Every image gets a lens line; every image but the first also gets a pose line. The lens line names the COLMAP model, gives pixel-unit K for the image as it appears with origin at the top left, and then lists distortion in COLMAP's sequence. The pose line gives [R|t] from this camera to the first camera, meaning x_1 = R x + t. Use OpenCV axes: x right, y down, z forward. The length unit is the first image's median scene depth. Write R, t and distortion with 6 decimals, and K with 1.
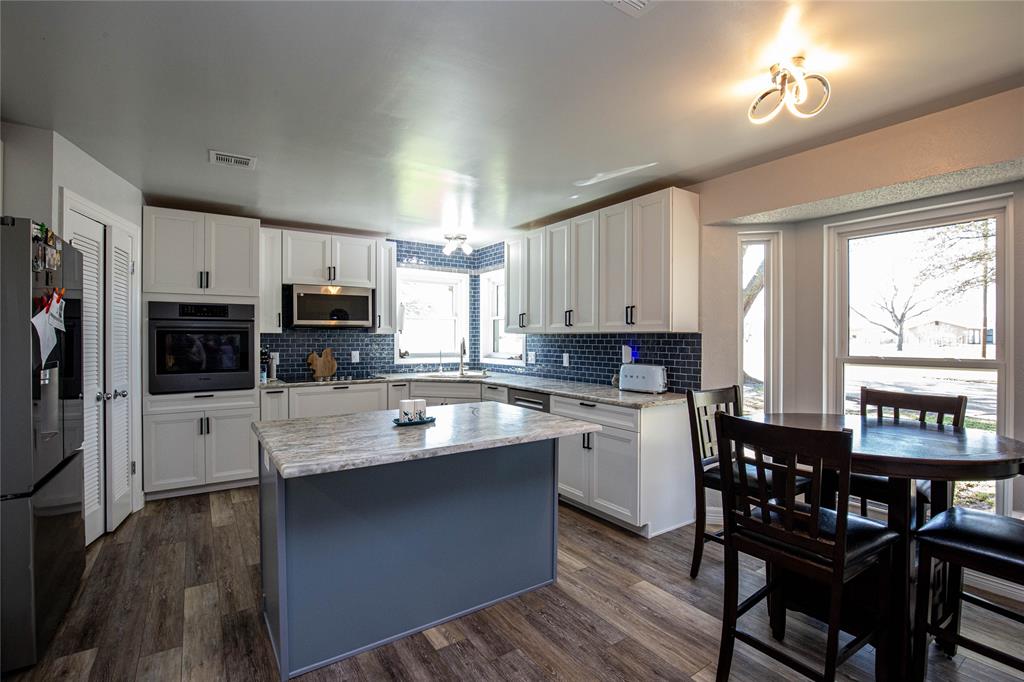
lens RADIAL K [[470.1, 0, 511.8], [0, 470.1, 339.3], [0, 0, 1]] dist [-0.033841, 0.002478]
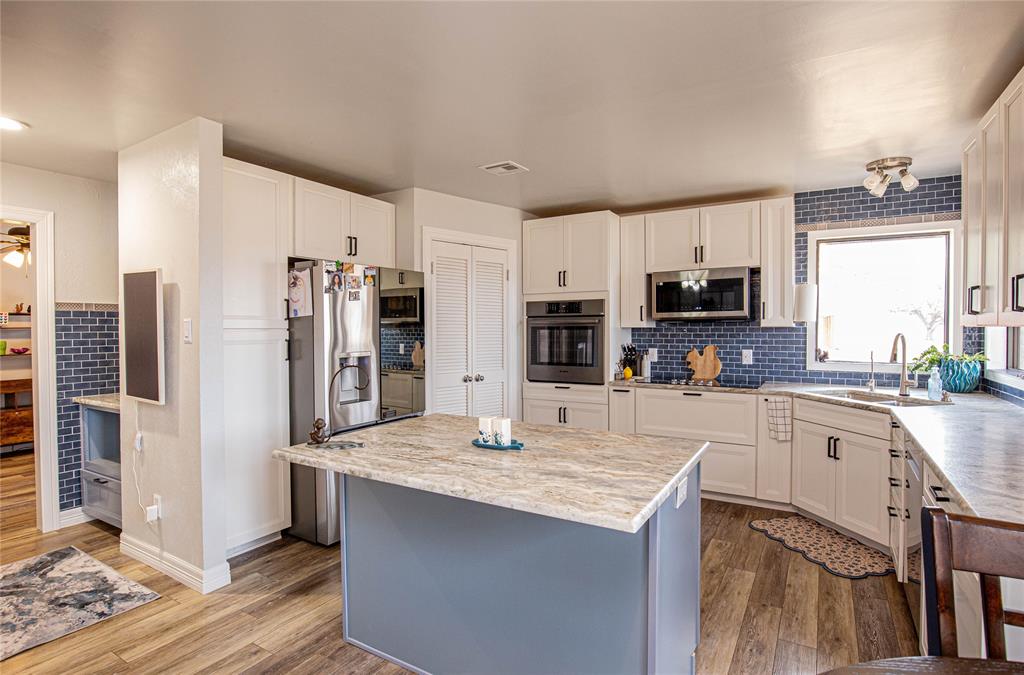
lens RADIAL K [[518.5, 0, 507.5], [0, 518.5, 343.0], [0, 0, 1]] dist [-0.023321, -0.001995]
pose [[0.418786, 0.026658, -0.907693, 0.326390], [0.002867, 0.999525, 0.030678, -0.015490], [0.908080, -0.015450, 0.418511, 0.336862]]
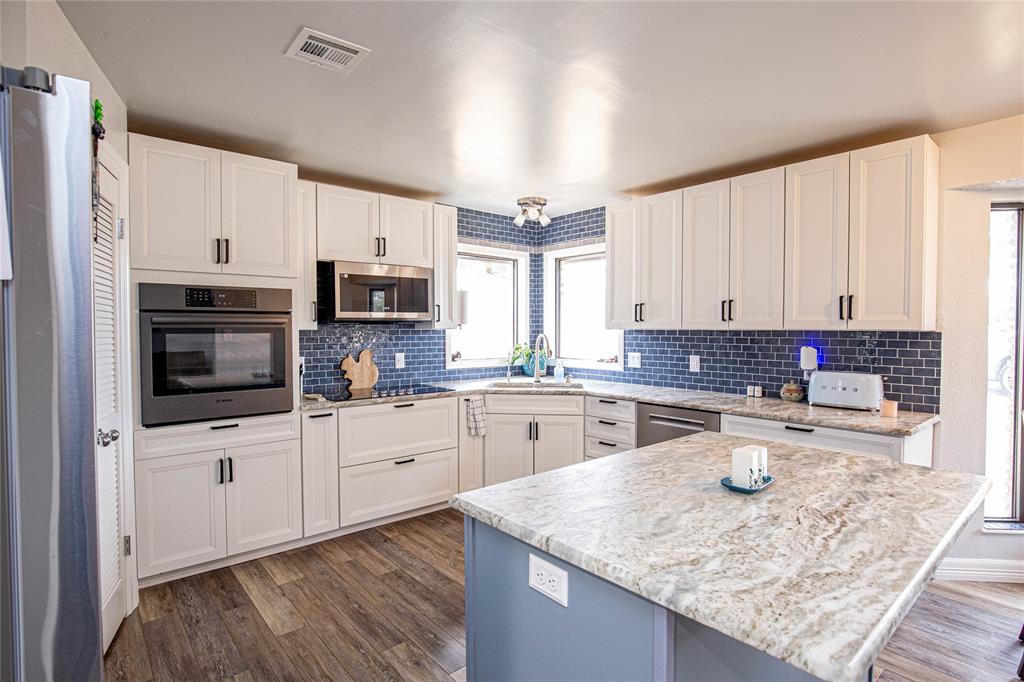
lens RADIAL K [[518.5, 0, 513.5], [0, 518.5, 340.9], [0, 0, 1]] dist [-0.023321, -0.001995]
pose [[0.993777, -0.004106, 0.111308, -0.293520], [0.001746, 0.999772, 0.021296, -0.013349], [-0.111370, -0.020969, 0.993558, 0.195237]]
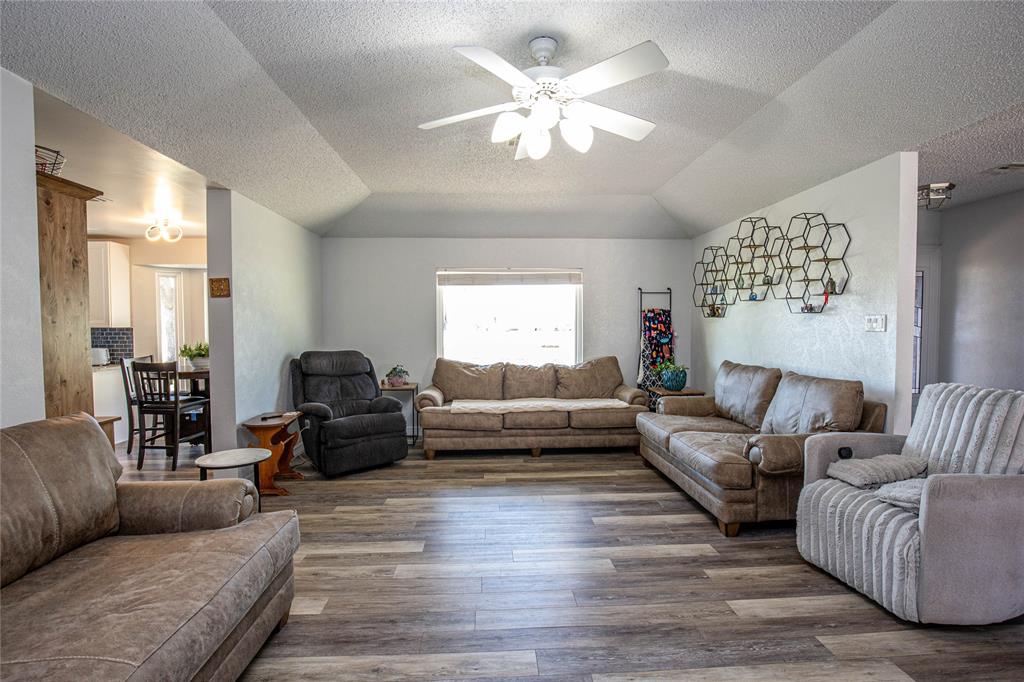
lens RADIAL K [[470.1, 0, 510.8], [0, 470.1, 344.7], [0, 0, 1]] dist [-0.033841, 0.002478]
pose [[0.517973, -0.036511, 0.854617, -0.248305], [0.005534, 0.999211, 0.039335, -0.007797], [-0.855379, -0.015645, 0.517766, -0.822059]]
